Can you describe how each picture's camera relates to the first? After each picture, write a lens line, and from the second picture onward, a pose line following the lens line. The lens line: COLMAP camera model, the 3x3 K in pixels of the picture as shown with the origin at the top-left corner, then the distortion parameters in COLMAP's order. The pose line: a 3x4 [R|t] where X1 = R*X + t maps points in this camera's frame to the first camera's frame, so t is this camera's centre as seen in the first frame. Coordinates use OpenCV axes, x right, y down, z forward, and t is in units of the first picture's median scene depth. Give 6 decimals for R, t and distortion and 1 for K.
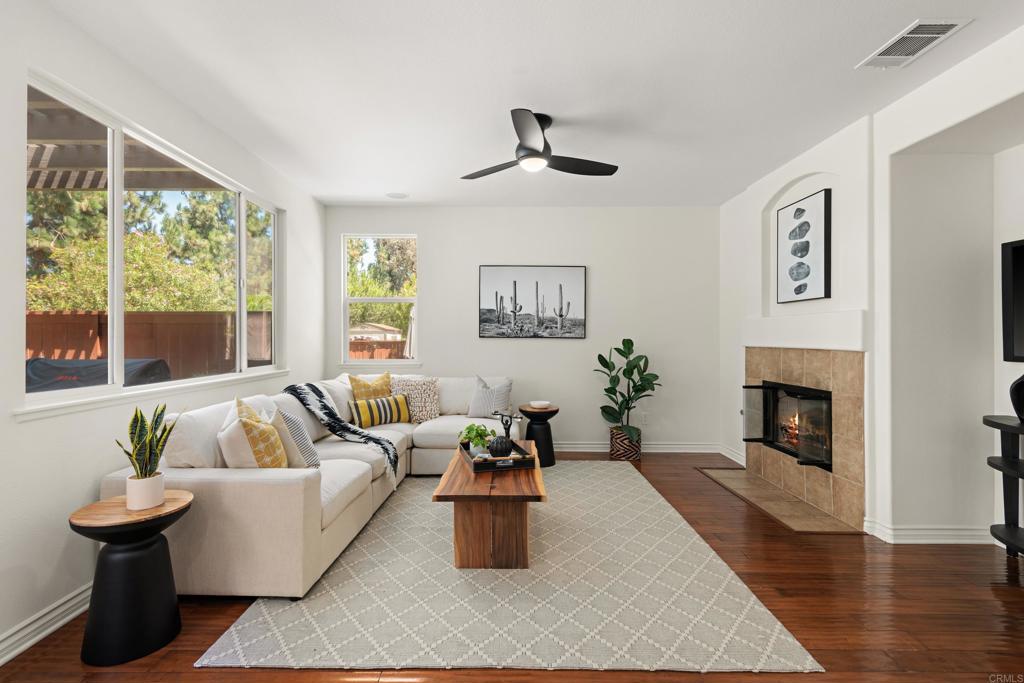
lens RADIAL K [[469.8, 0, 502.9], [0, 469.8, 334.4], [0, 0, 1]] dist [0.035827, -0.018644]
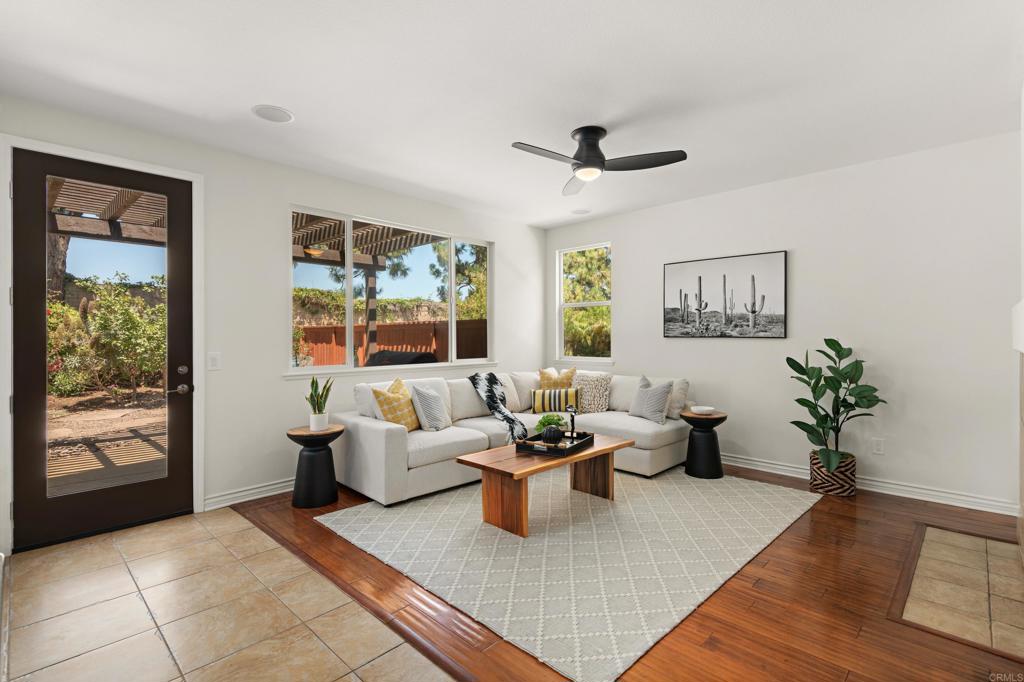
lens RADIAL K [[473.1, 0, 524.4], [0, 473.1, 334.2], [0, 0, 1]] dist [0.033539, -0.018960]
pose [[0.730574, -0.007538, -0.682791, 0.491421], [0.007463, 0.999967, -0.003054, 0.001019], [0.682792, -0.002865, 0.730607, 0.089315]]
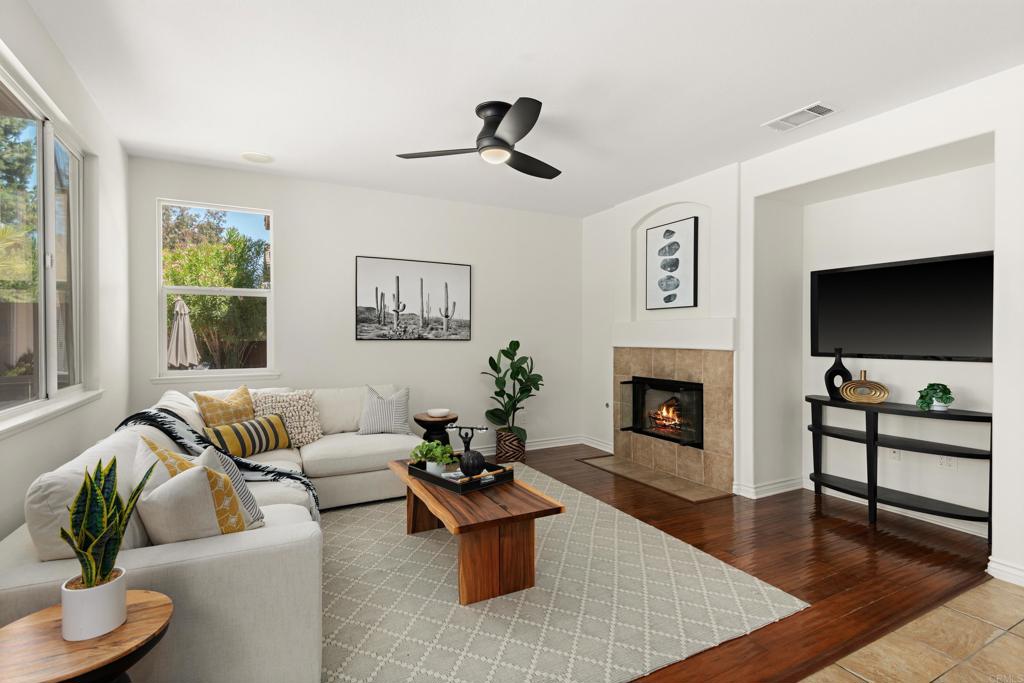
lens RADIAL K [[490.5, 0, 515.1], [0, 490.5, 337.6], [0, 0, 1]] dist [0.042207, -0.028717]
pose [[0.881895, -0.004451, 0.471424, -0.259263], [-0.000203, 0.999952, 0.009821, -0.008191], [-0.471445, -0.008757, 0.881852, 0.085054]]
